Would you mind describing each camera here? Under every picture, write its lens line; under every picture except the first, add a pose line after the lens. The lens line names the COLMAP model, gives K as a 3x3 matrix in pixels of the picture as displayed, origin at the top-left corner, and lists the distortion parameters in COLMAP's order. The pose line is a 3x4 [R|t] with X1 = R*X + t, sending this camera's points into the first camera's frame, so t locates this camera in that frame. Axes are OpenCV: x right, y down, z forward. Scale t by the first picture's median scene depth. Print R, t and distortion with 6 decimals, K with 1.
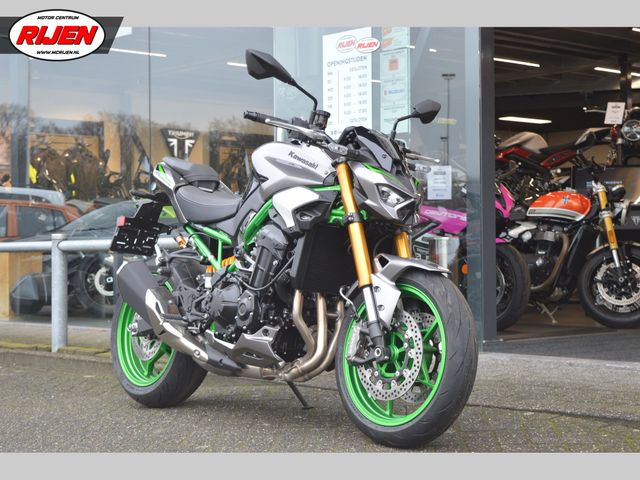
lens RADIAL K [[1273.5, 0, 321.4], [0, 1273.5, 239.1], [0, 0, 1]] dist [0.135446, 0.000000]
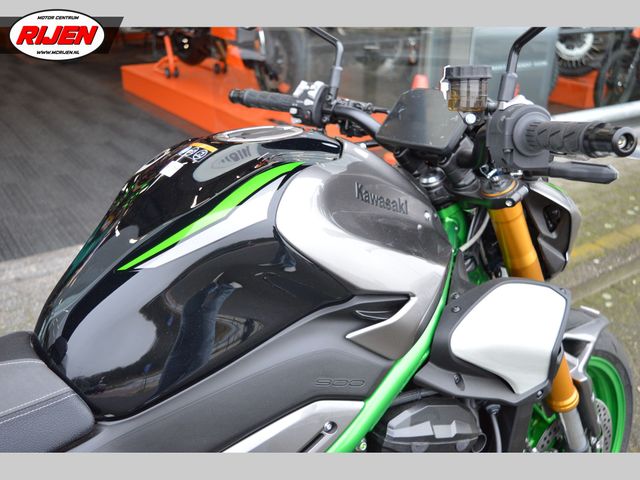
lens RADIAL K [[660.0, 0, 319.1], [0, 660.0, 241.0], [0, 0, 1]] dist [-0.088227, 0.000000]
pose [[0.116704, -0.389063, 0.913789, -0.194258], [-0.029291, 0.918327, 0.394736, -0.126426], [-0.992735, -0.072833, 0.095776, 1.022445]]
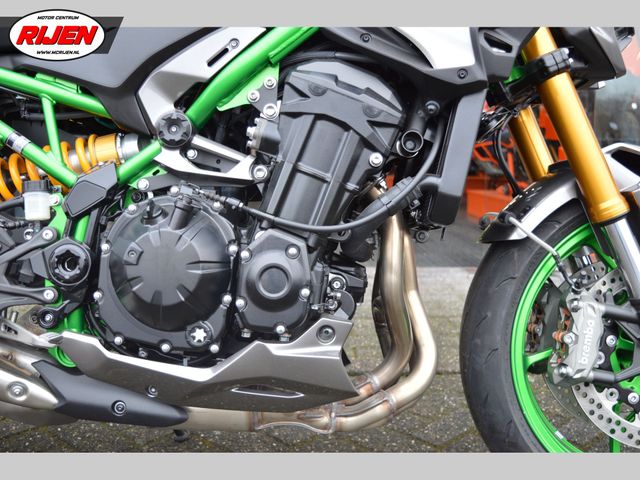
lens RADIAL K [[753.5, 0, 321.8], [0, 753.5, 237.2], [0, 0, 1]] dist [-0.070429, 0.000000]
pose [[0.645518, -0.064681, 0.761002, -0.222783], [-0.027919, 0.993743, 0.108145, 0.017959], [-0.763235, -0.091056, 0.639673, 0.856196]]
